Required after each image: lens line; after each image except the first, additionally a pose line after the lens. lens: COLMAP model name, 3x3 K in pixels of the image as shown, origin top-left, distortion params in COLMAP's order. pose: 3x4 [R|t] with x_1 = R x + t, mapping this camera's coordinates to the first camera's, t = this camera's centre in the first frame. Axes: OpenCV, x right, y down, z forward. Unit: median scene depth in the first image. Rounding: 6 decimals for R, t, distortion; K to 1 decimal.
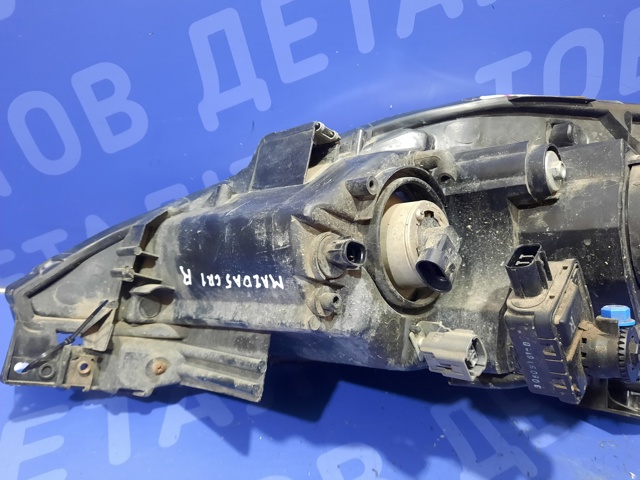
lens RADIAL K [[477.3, 0, 318.1], [0, 477.3, 236.1], [0, 0, 1]] dist [0.027807, -0.043044]
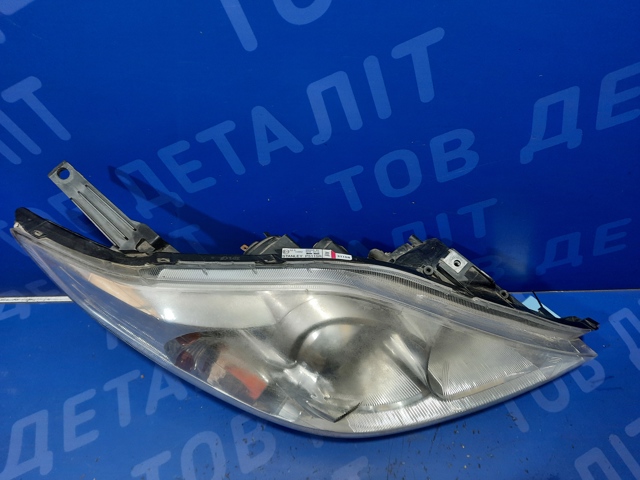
lens RADIAL K [[477.3, 0, 320.3], [0, 477.3, 235.2], [0, 0, 1]] dist [0.027807, -0.043044]
pose [[0.994161, -0.028606, -0.104046, 0.535818], [0.065153, 0.927754, 0.367461, -0.817011], [0.086018, -0.372095, 0.924200, -0.379769]]
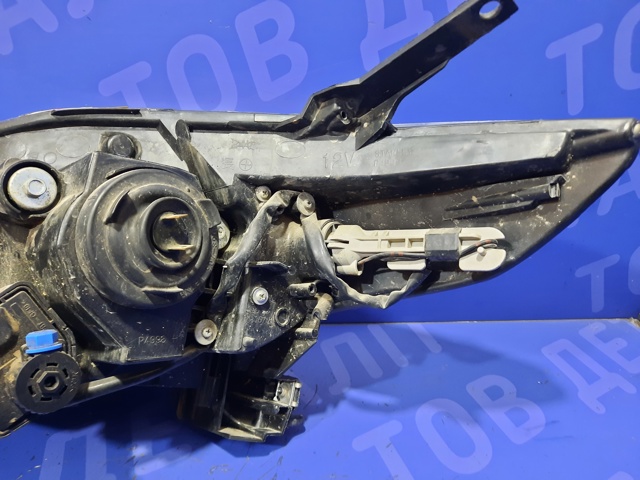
lens RADIAL K [[477.3, 0, 324.8], [0, 477.3, 233.7], [0, 0, 1]] dist [0.027807, -0.043044]
pose [[0.998944, -0.044921, -0.009687, 0.923670], [0.044717, 0.998793, -0.020331, -0.000726], [0.010589, 0.019877, 0.999746, 0.047178]]
